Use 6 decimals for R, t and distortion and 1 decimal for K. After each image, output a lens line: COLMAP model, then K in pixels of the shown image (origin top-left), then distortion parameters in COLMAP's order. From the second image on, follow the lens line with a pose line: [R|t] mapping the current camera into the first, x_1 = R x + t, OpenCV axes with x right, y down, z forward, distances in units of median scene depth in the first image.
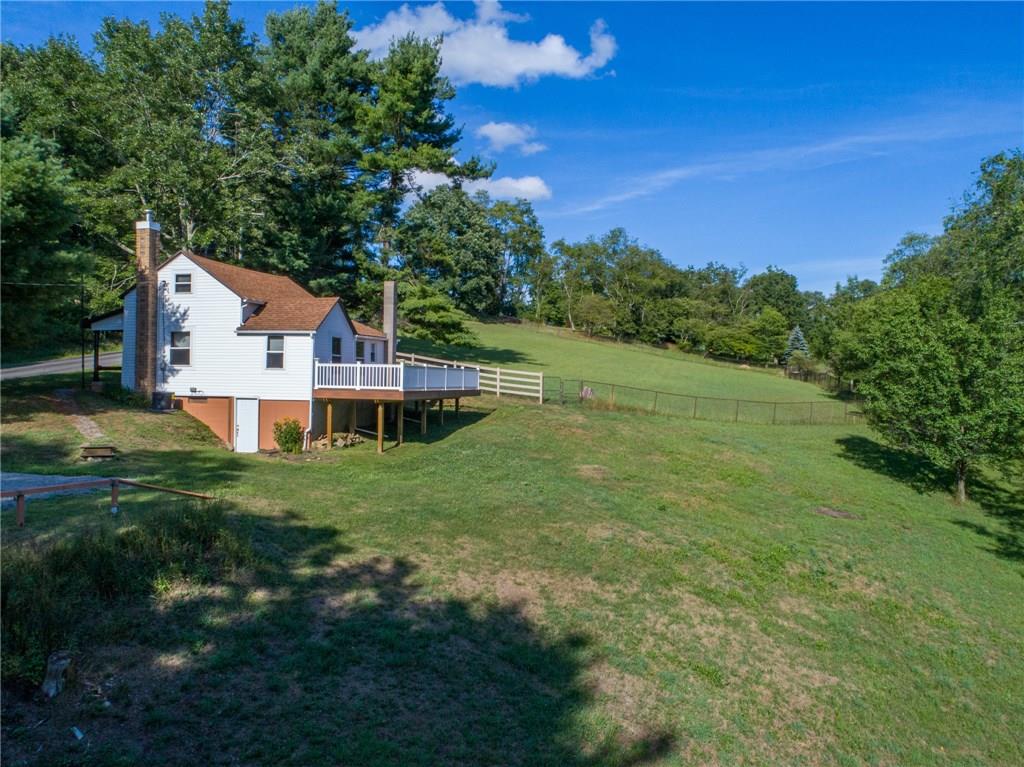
lens RADIAL K [[774.2, 0, 512.0], [0, 774.2, 383.5], [0, 0, 1]] dist [-0.011592, -0.004311]
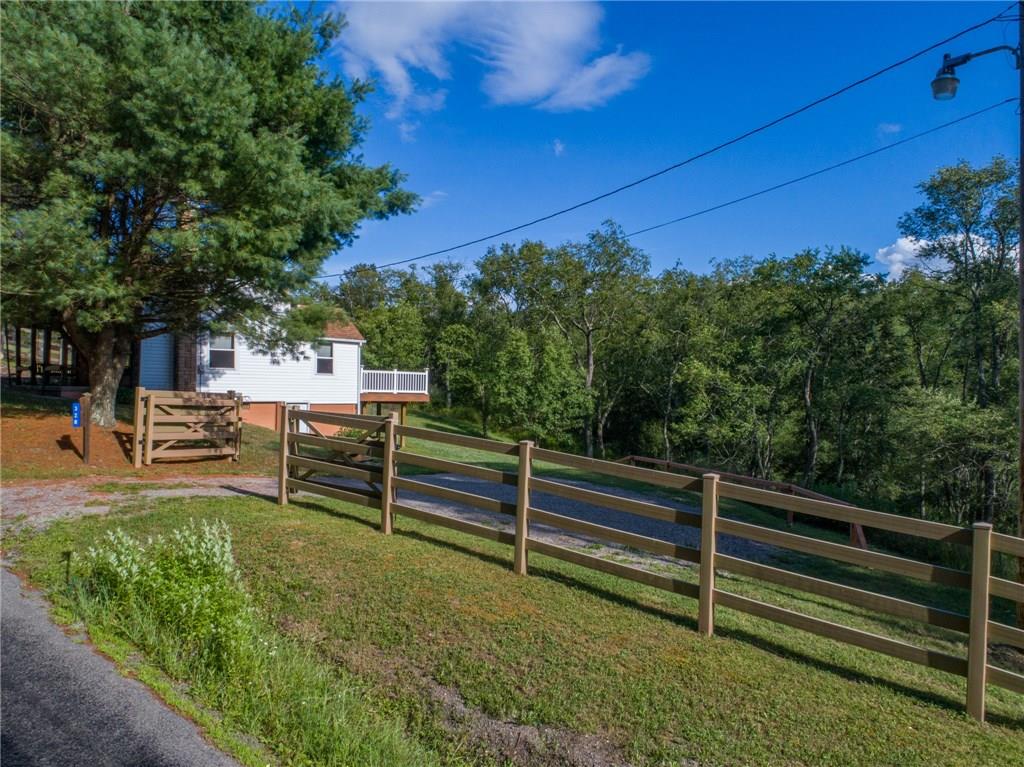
lens RADIAL K [[774.2, 0, 512.0], [0, 774.2, 383.5], [0, 0, 1]] dist [-0.011592, -0.004311]
pose [[0.507686, 0.002399, 0.861539, -0.701191], [-0.007011, 0.999975, 0.001347, -0.006119], [-0.861514, -0.006724, 0.507690, 0.166412]]
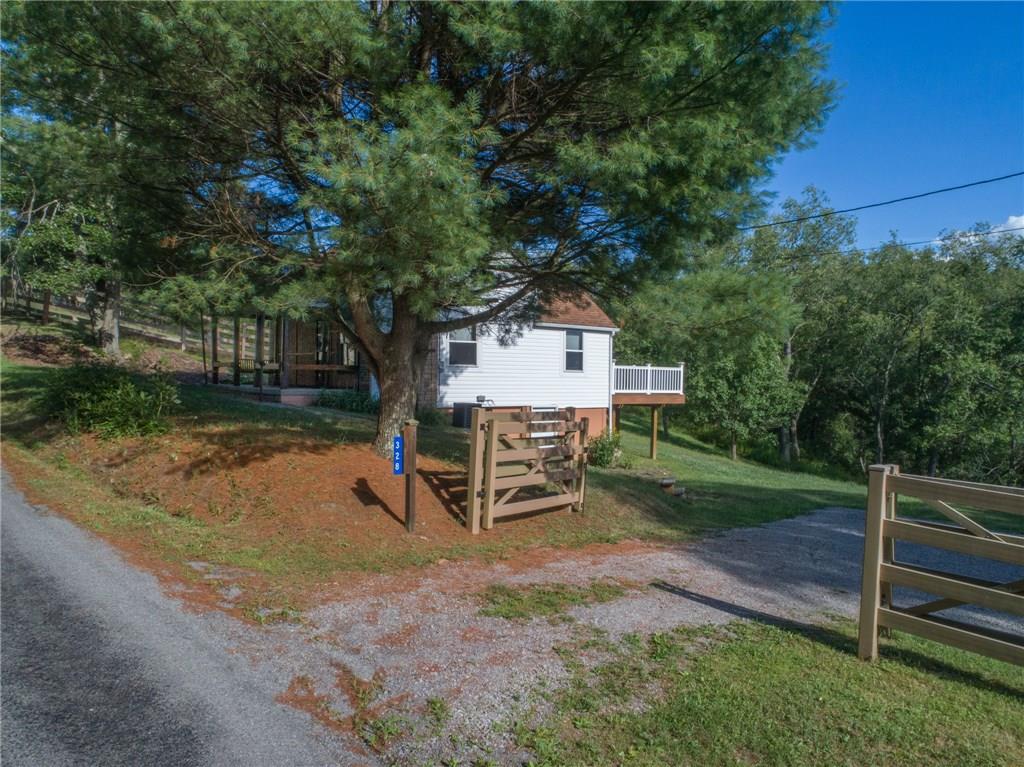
lens RADIAL K [[774.2, 0, 512.0], [0, 774.2, 383.5], [0, 0, 1]] dist [-0.011592, -0.004311]
pose [[0.622915, -0.011867, 0.782199, -0.652384], [-0.007829, 0.999740, 0.021402, -0.014894], [-0.782250, -0.019456, 0.622661, 0.347796]]
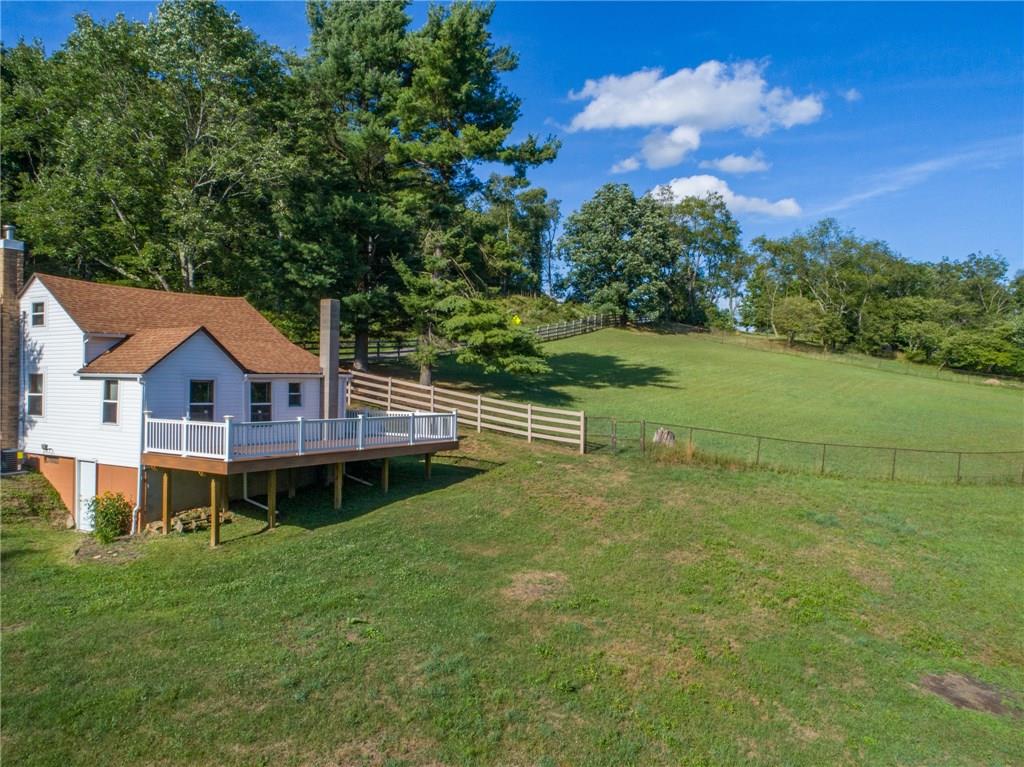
lens RADIAL K [[774.2, 0, 512.0], [0, 774.2, 383.5], [0, 0, 1]] dist [-0.011592, -0.004311]
pose [[0.951476, -0.004129, -0.307695, 0.195646], [0.001299, 0.999955, -0.009403, -0.033126], [0.307720, 0.008548, 0.951439, 0.262633]]
